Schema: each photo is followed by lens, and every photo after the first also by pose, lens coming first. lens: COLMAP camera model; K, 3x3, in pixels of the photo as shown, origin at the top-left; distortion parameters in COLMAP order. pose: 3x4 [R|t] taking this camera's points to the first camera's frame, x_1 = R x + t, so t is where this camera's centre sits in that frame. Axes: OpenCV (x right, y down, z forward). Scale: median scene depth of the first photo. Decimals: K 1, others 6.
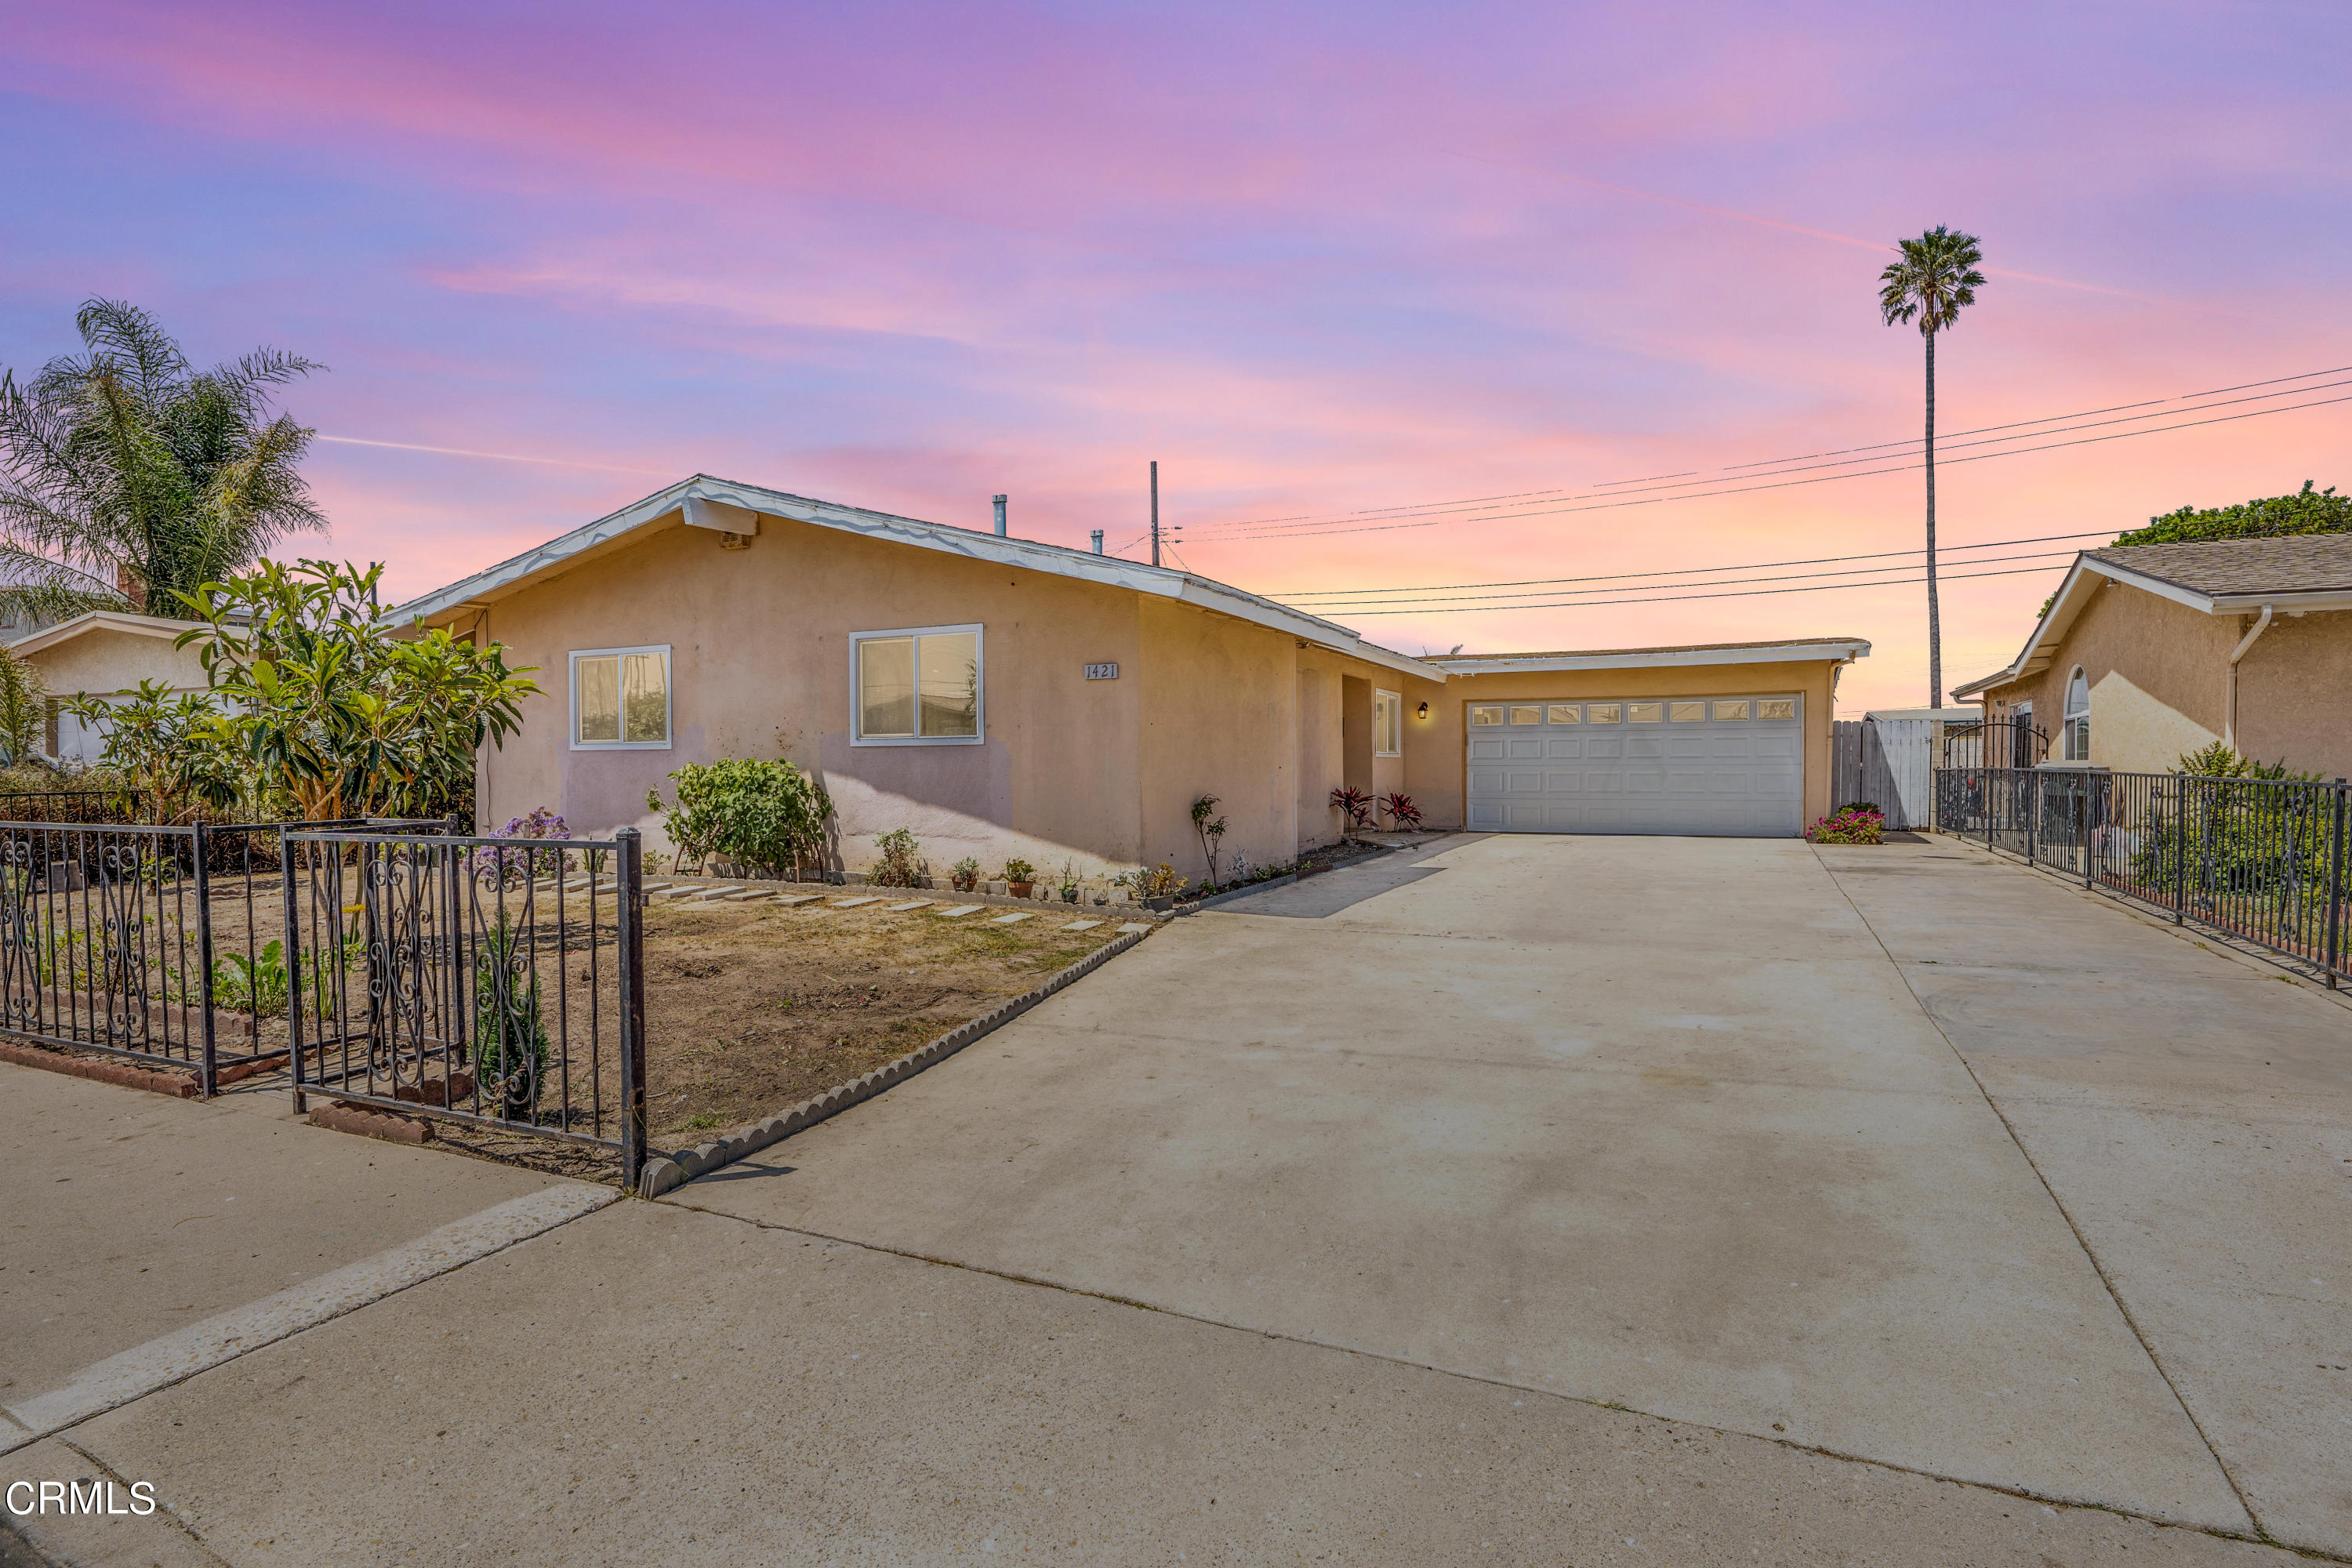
lens RADIAL K [[1198.1, 0, 1162.4], [0, 1198.1, 797.5], [0, 0, 1]] dist [0.000858, 0.000175]
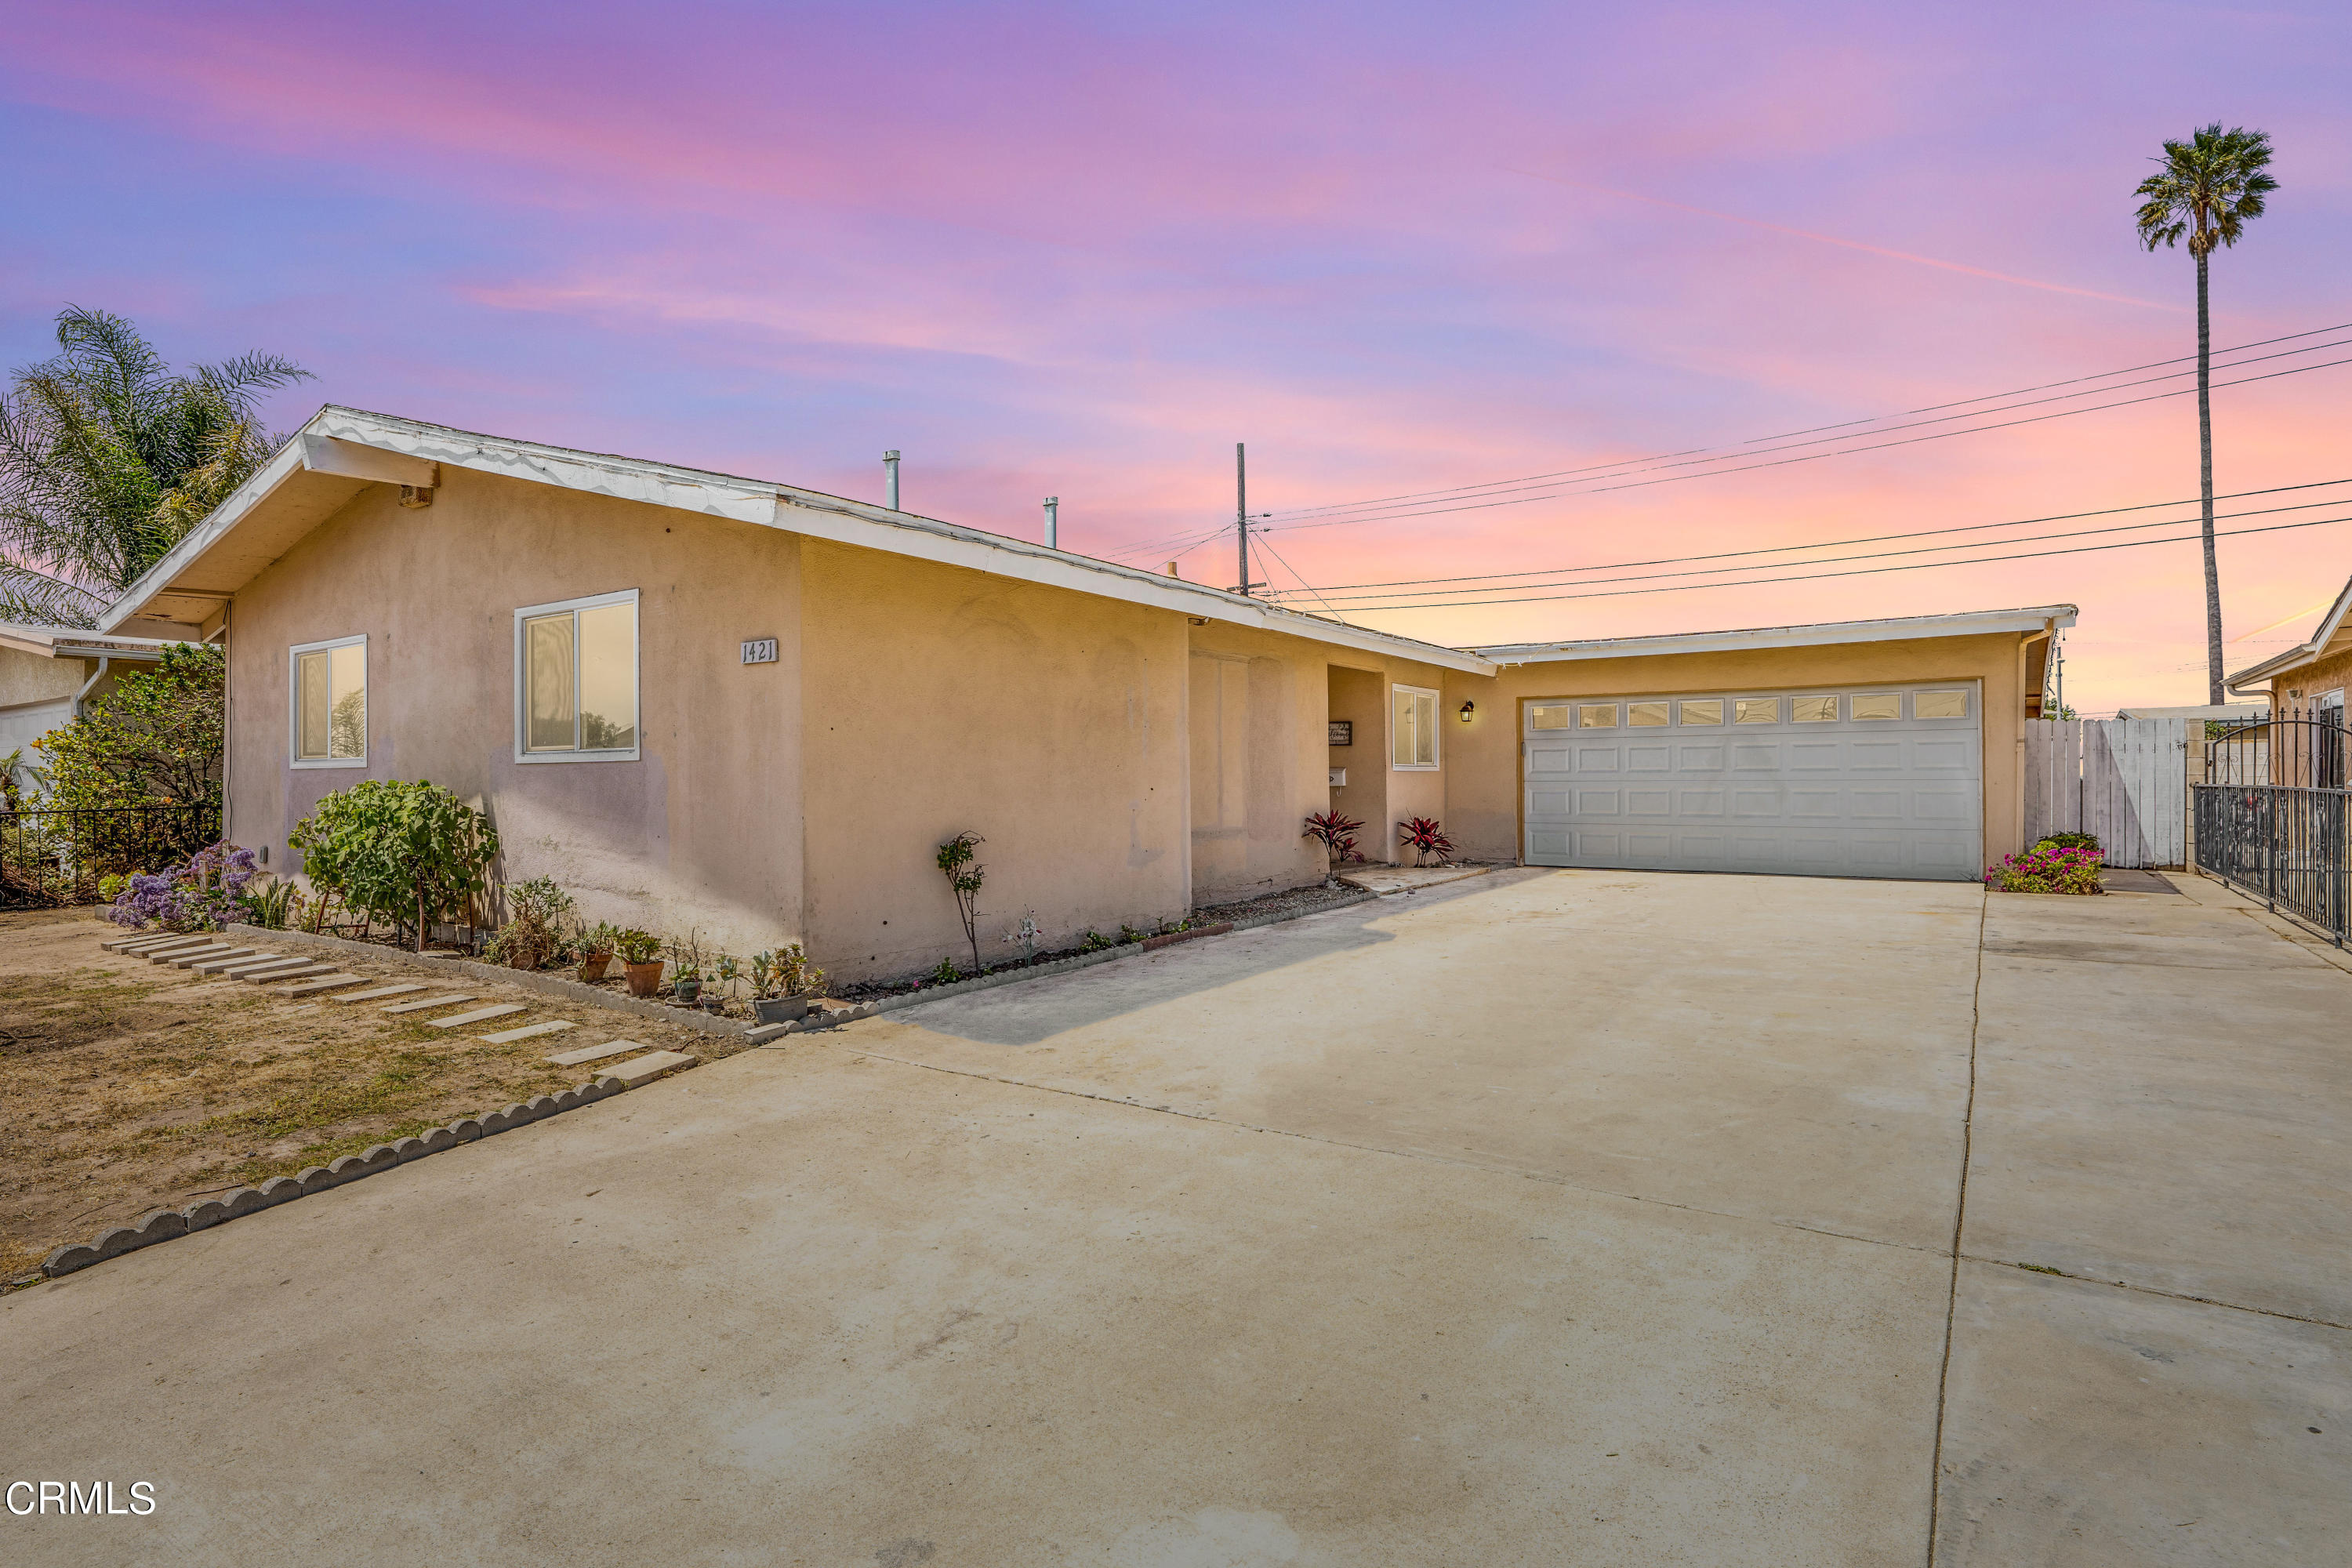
lens RADIAL K [[1192.3, 0, 1176.0], [0, 1192.3, 784.0], [0, 0, 1]] dist [0.004141, 0.000179]
pose [[0.988685, -0.001708, -0.149998, 0.156399], [-0.001211, 0.999812, -0.019364, -0.010059], [0.150002, 0.019326, 0.988497, 0.207842]]
